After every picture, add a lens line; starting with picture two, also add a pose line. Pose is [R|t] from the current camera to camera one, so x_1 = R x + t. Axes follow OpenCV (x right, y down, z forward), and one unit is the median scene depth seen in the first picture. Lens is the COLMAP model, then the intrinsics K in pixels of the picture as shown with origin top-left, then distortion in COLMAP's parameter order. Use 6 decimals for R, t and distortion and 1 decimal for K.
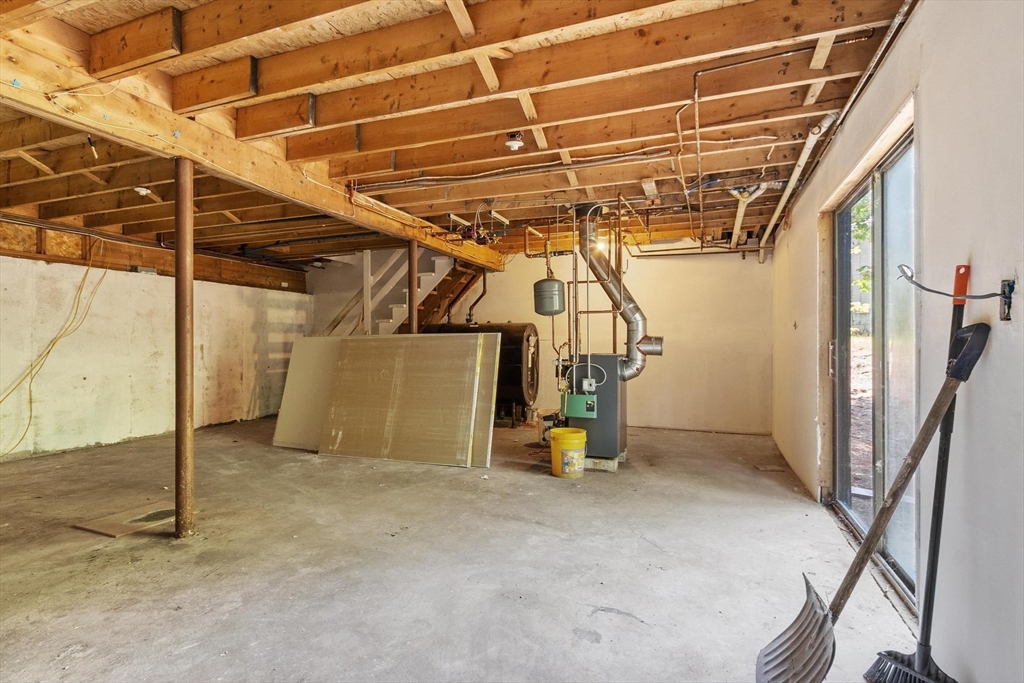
lens RADIAL K [[517.5, 0, 511.7], [0, 517.5, 343.7], [0, 0, 1]] dist [0.001613, 0.000649]
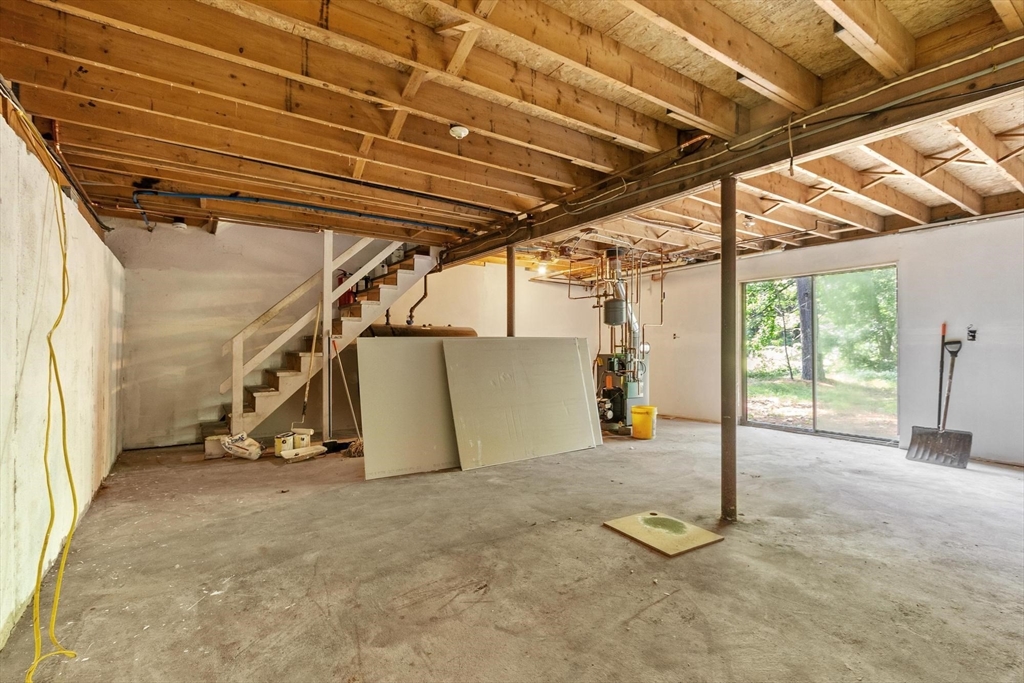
lens RADIAL K [[477.1, 0, 515.4], [0, 477.1, 343.4], [0, 0, 1]] dist [0.003200, -0.000005]
pose [[0.560435, 0.006746, 0.828171, -1.227222], [-0.001488, 0.999973, -0.007138, 0.002311], [-0.828197, 0.002768, 0.560430, 0.571031]]
